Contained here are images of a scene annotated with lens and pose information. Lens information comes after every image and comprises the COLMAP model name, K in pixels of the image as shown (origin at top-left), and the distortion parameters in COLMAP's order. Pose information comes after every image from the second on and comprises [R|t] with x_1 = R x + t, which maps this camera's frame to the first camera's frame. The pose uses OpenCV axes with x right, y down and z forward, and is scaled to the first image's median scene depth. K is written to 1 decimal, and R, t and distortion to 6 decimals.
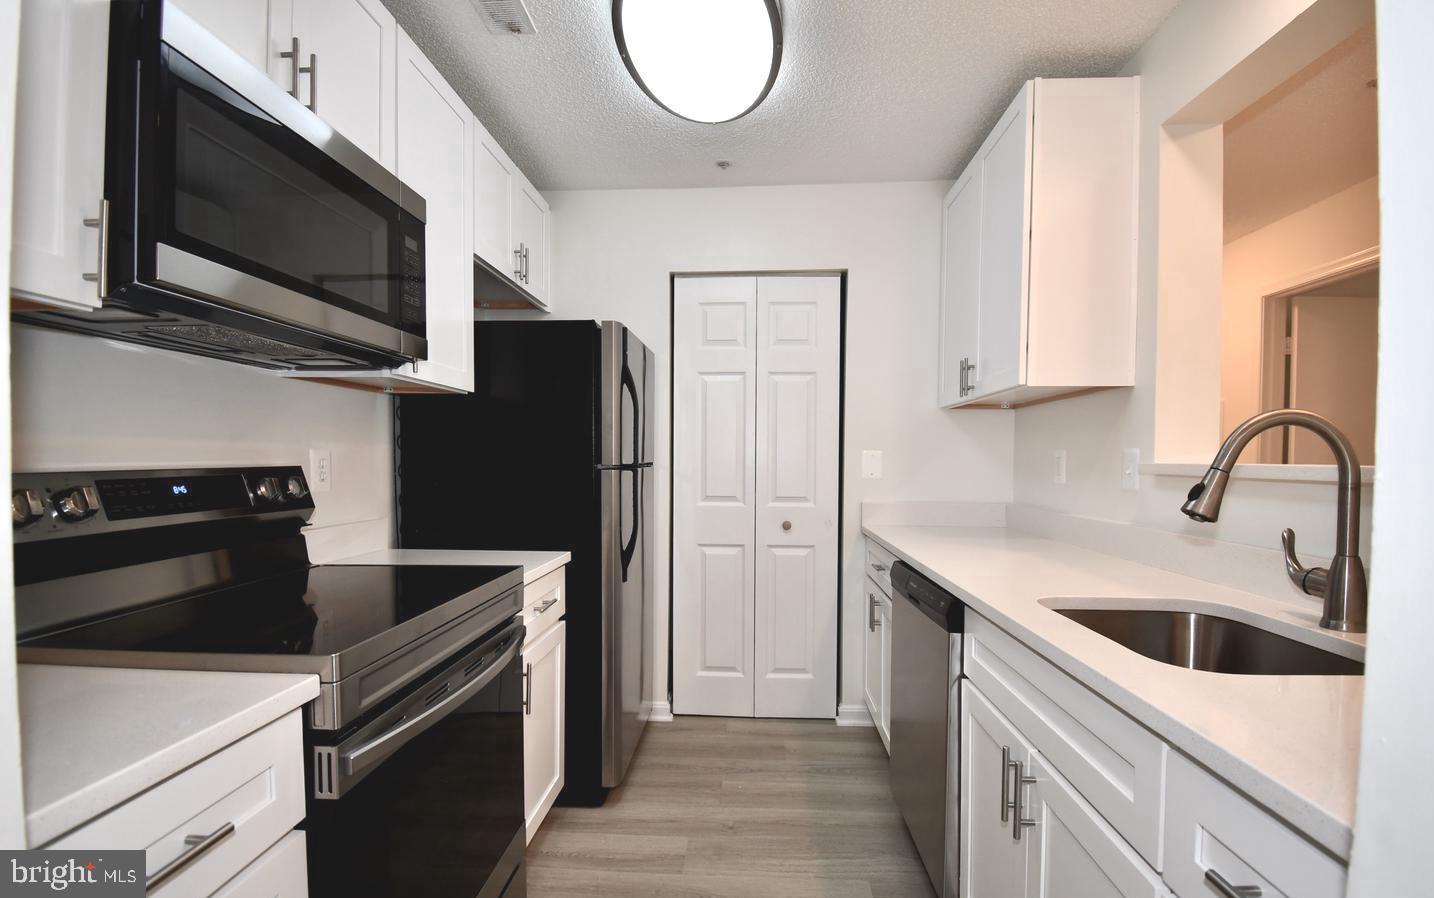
lens RADIAL K [[651.8, 0, 712.6], [0, 651.8, 472.4], [0, 0, 1]] dist [-0.000799, -0.000112]
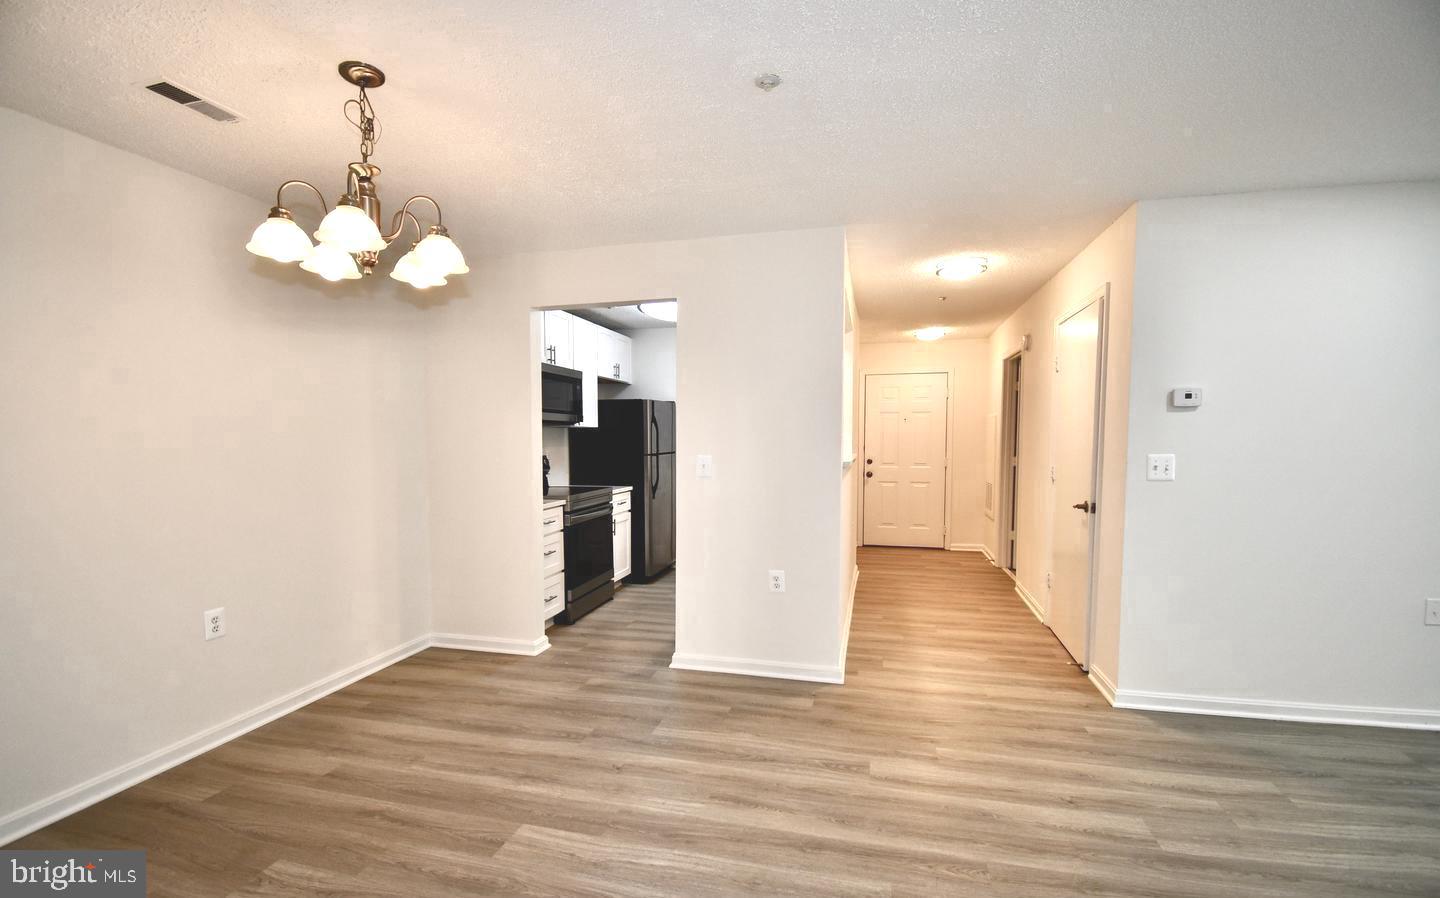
lens RADIAL K [[639.1, 0, 715.6], [0, 639.1, 478.4], [0, 0, 1]] dist [0.000133, -0.000091]
pose [[0.983055, 0.002750, -0.183292, 0.582512], [0.004693, 0.999182, 0.040160, -0.015055], [0.183253, -0.040340, 0.982238, -1.479601]]
